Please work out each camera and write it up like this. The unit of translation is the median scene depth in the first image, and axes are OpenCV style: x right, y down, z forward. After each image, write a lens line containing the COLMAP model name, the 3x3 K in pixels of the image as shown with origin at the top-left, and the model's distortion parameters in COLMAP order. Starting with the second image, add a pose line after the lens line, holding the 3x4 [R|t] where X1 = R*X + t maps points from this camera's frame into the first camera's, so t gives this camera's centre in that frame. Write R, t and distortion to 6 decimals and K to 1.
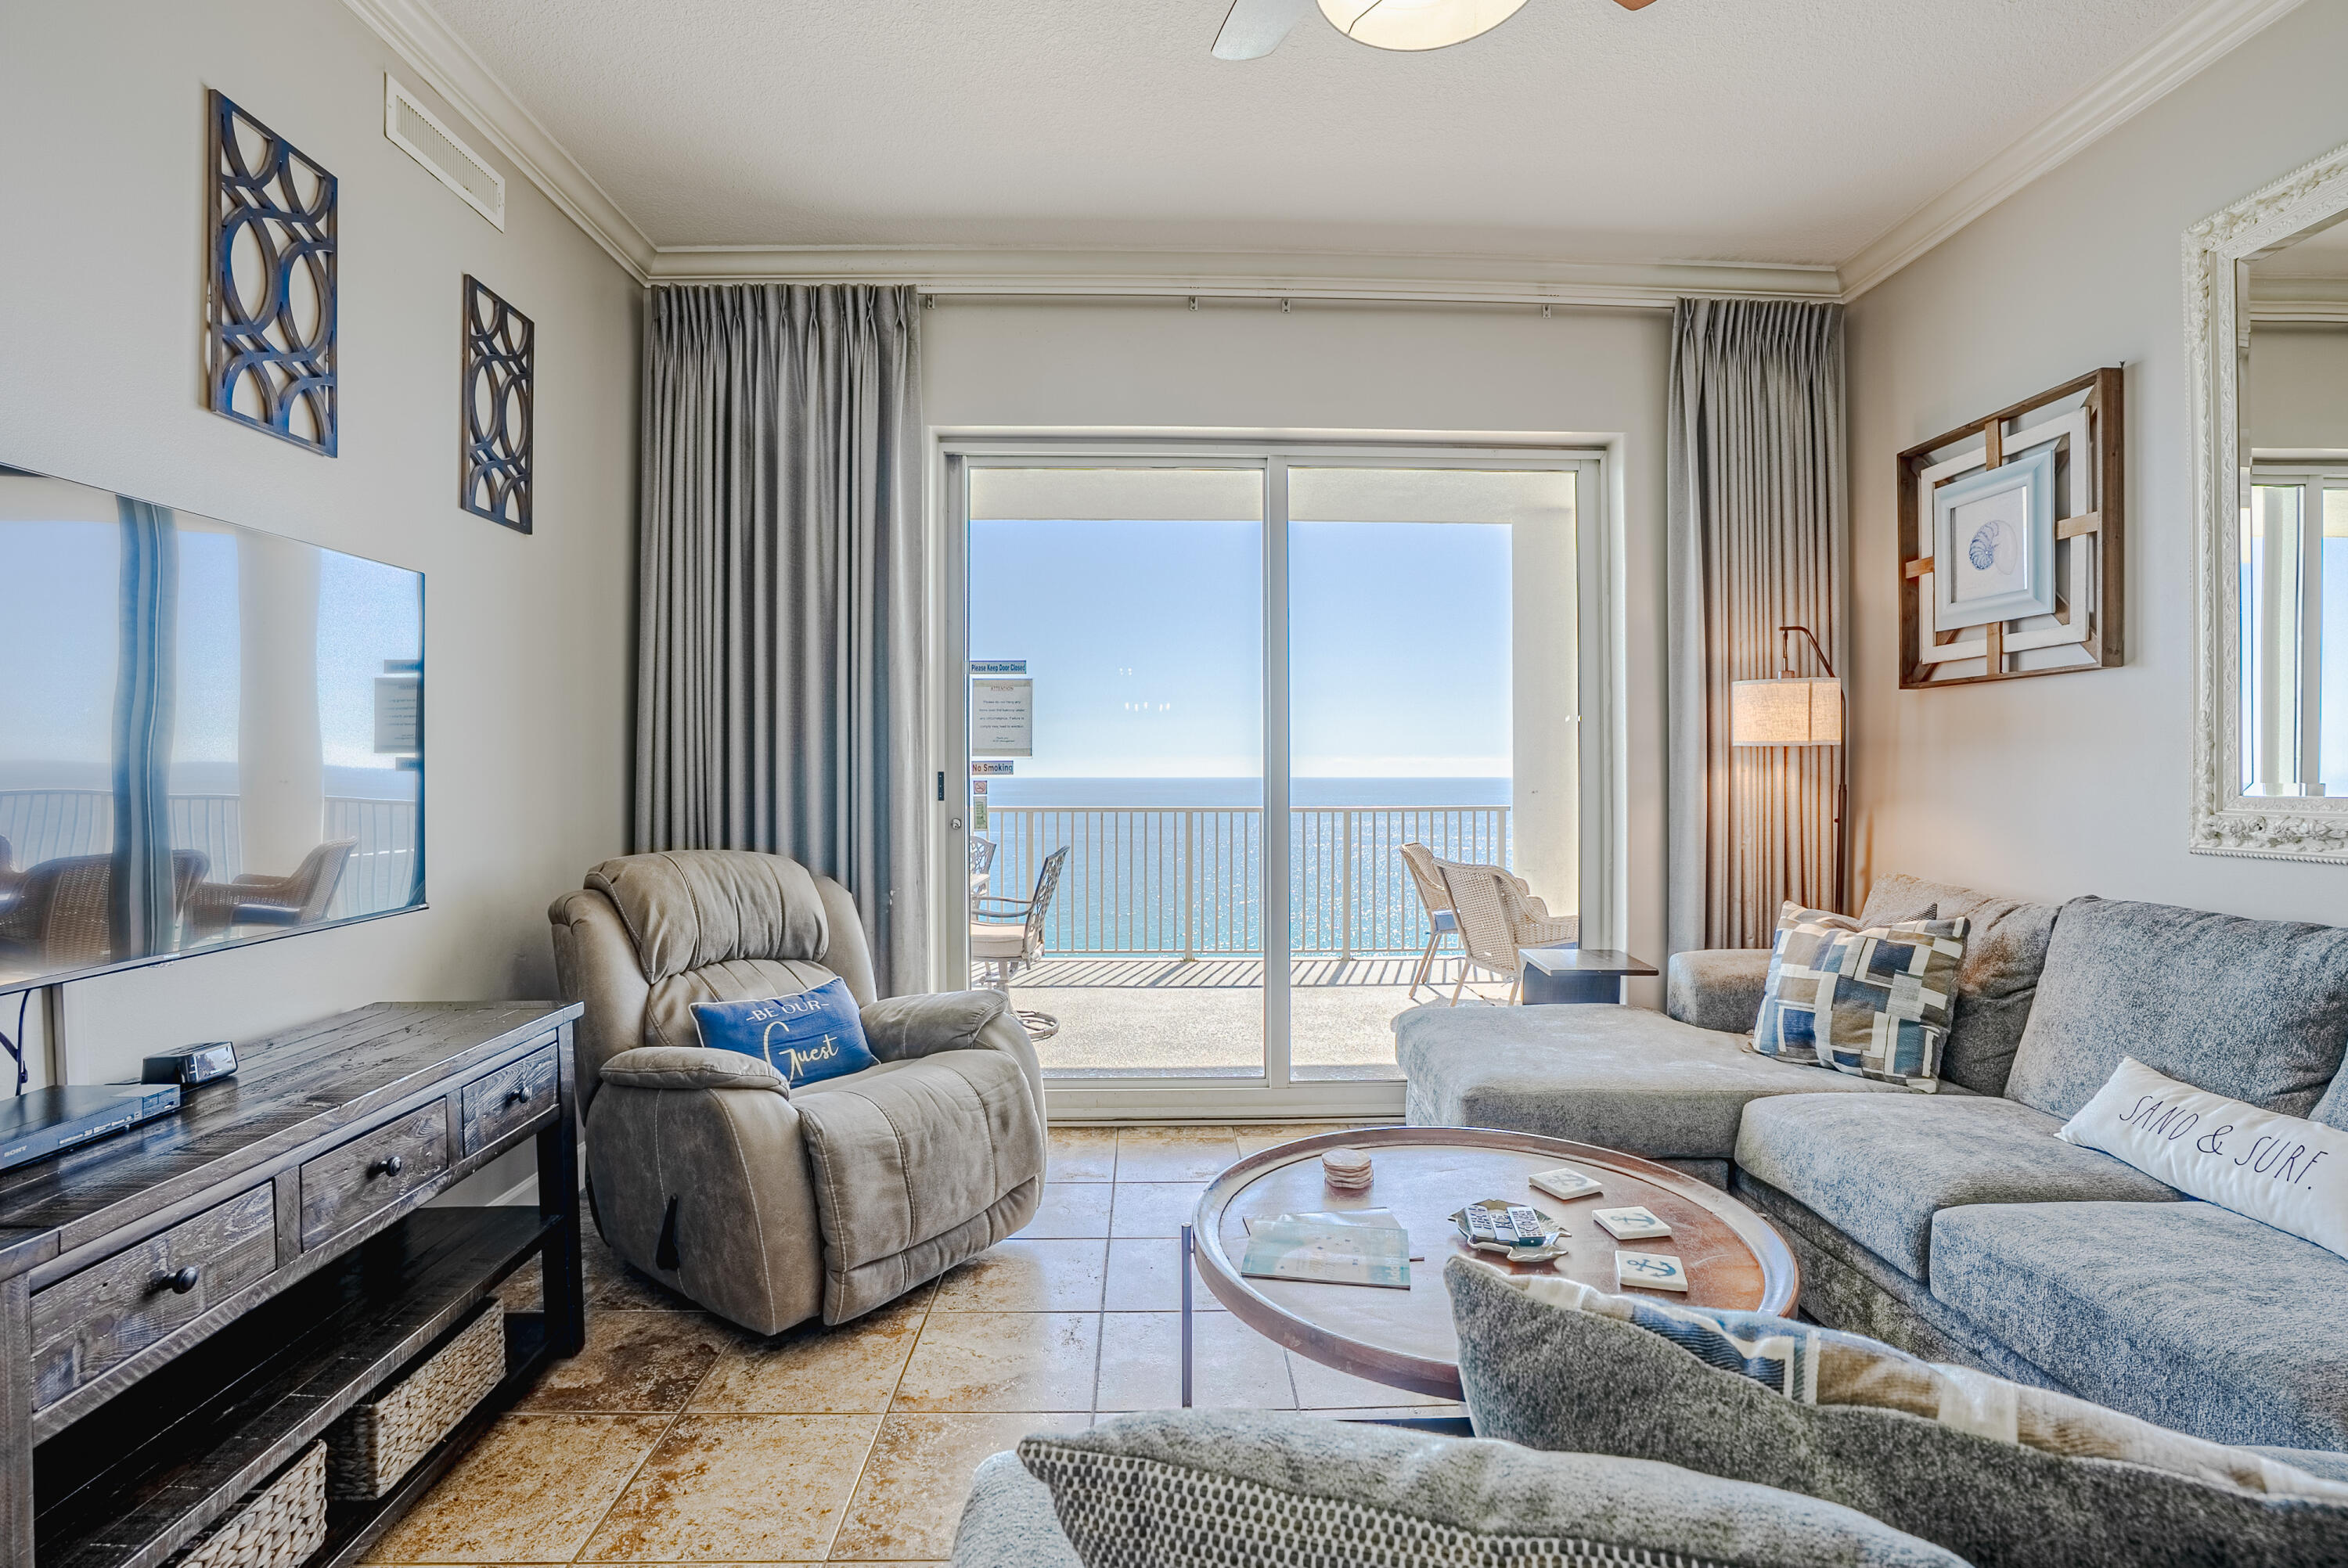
lens RADIAL K [[1112.2, 0, 1177.1], [0, 1112.2, 769.8], [0, 0, 1]] dist [-0.046537, 0.015105]
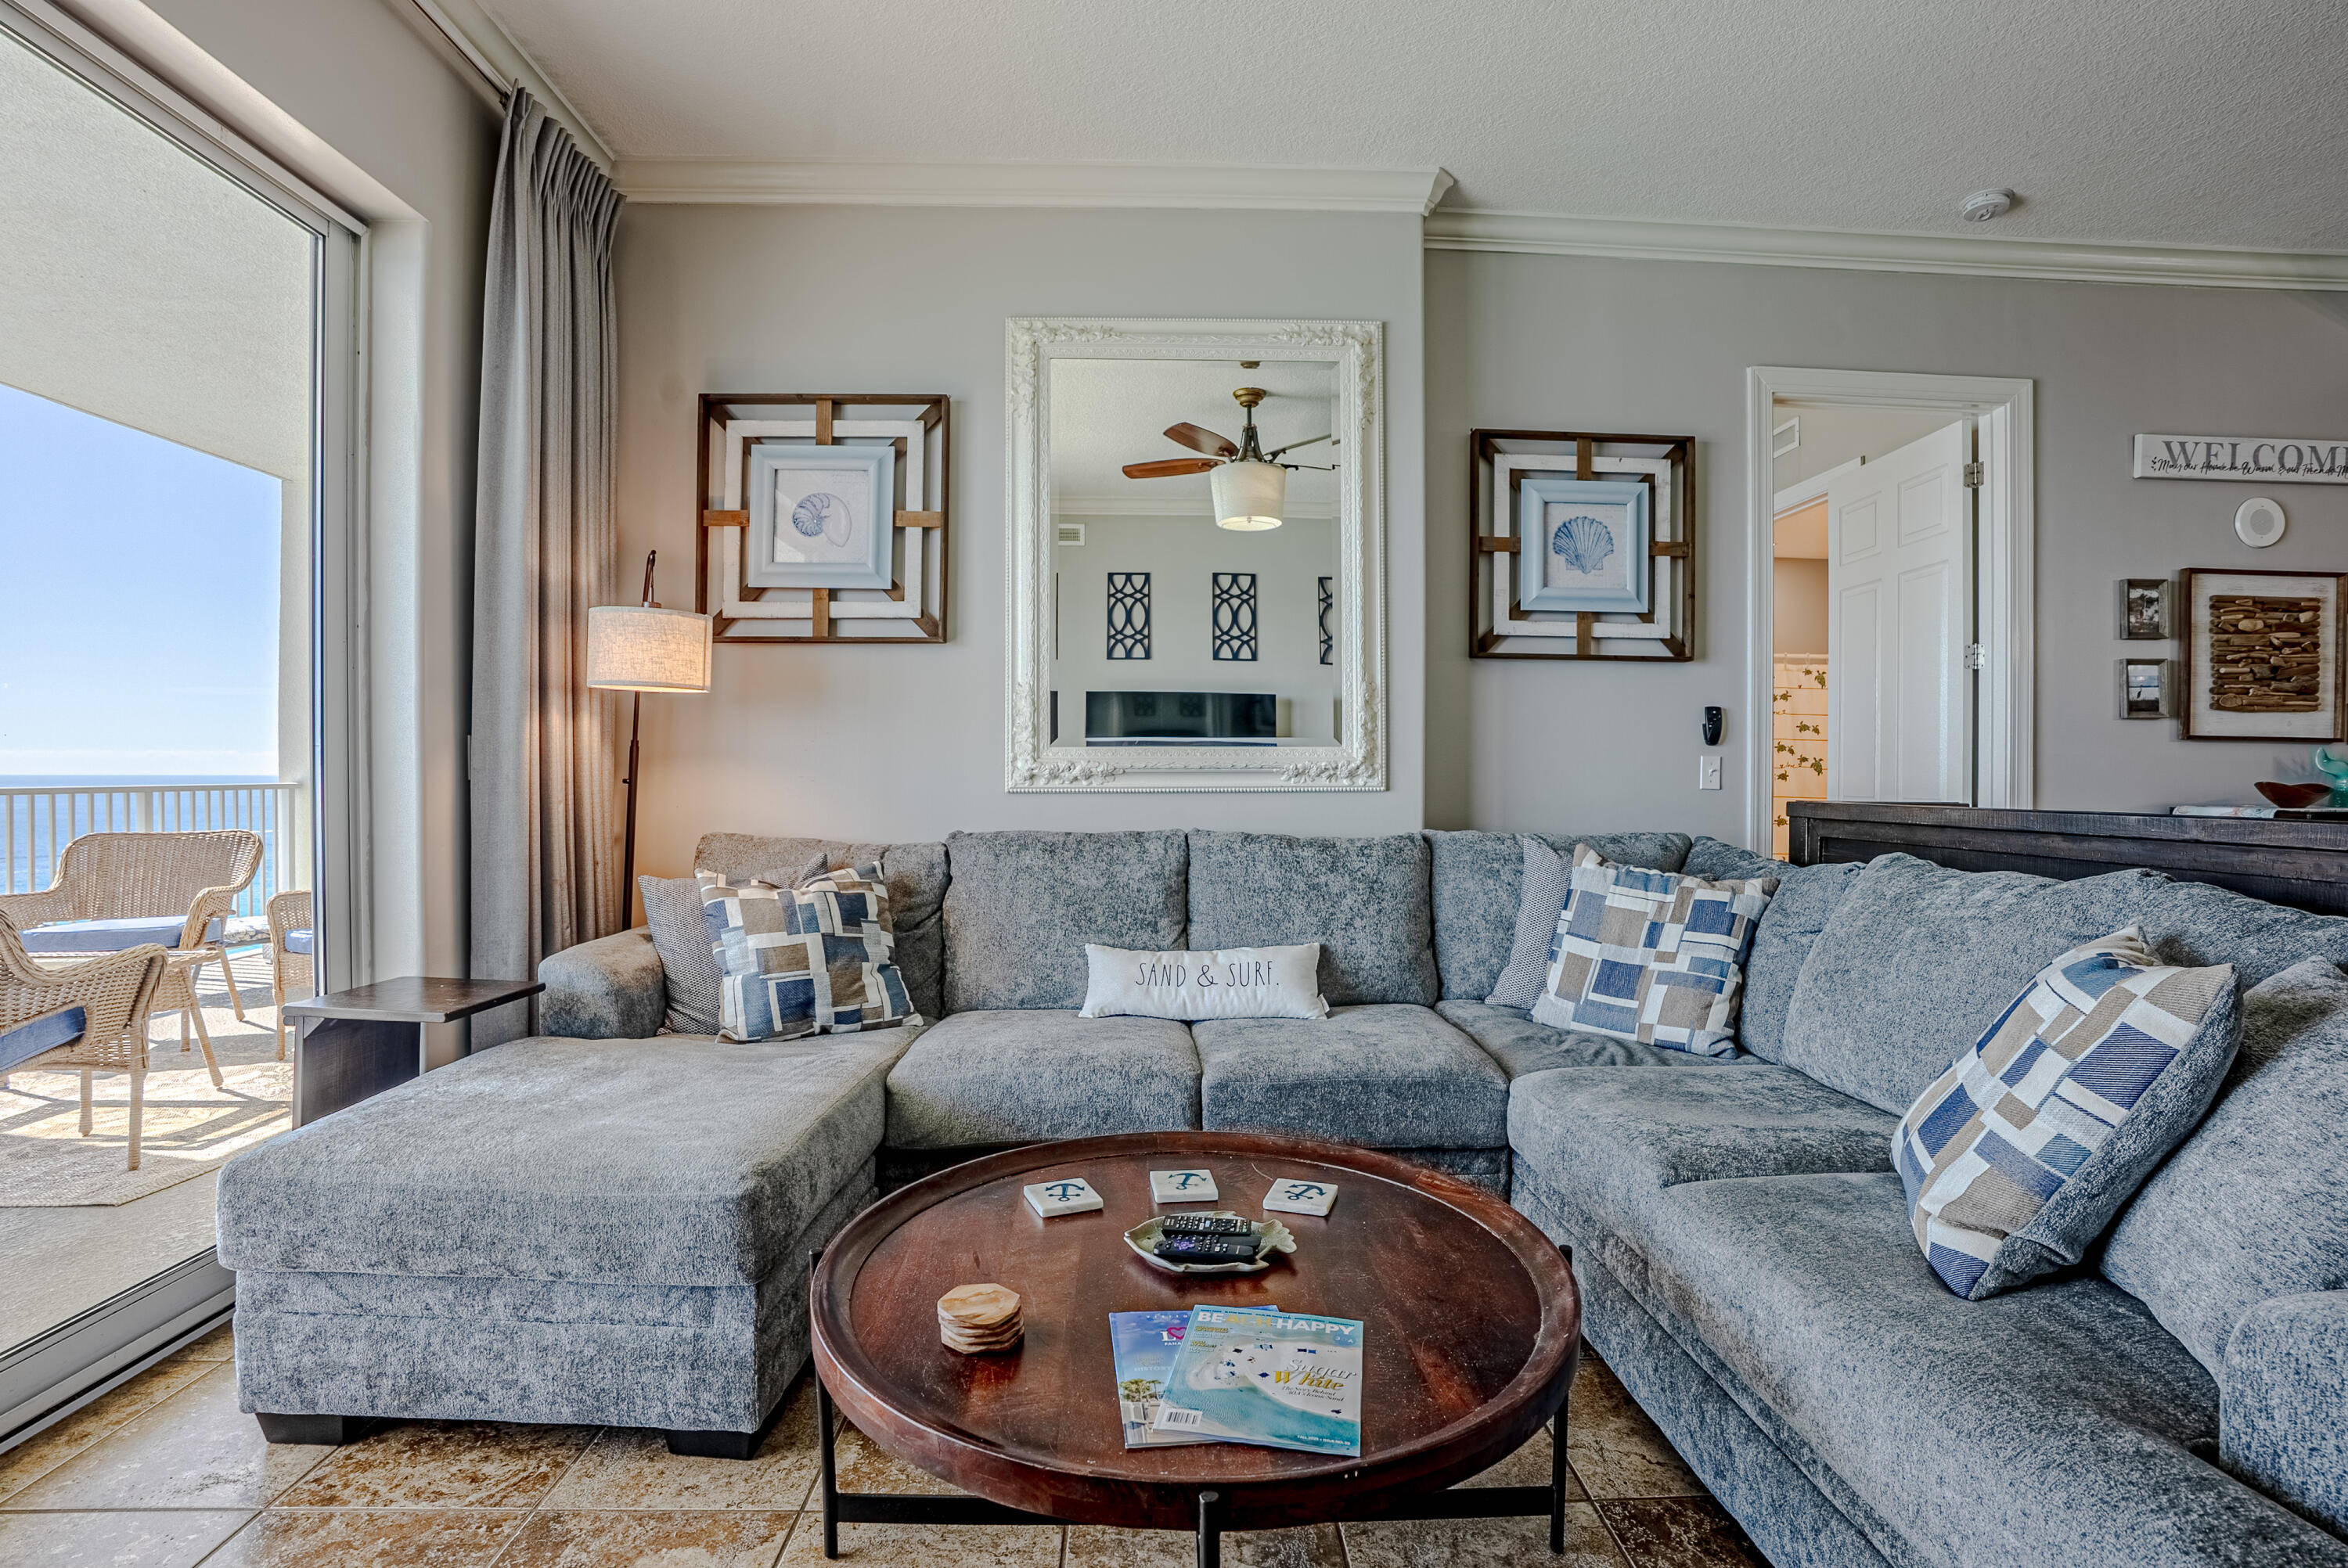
lens RADIAL K [[1112.2, 0, 1169.0], [0, 1112.2, 761.1], [0, 0, 1]] dist [-0.046537, 0.015105]
pose [[-0.013005, 0.017999, 0.999753, -0.355509], [-0.005097, 0.999824, -0.018067, 0.055405], [-0.999902, -0.005331, -0.012911, 0.720990]]
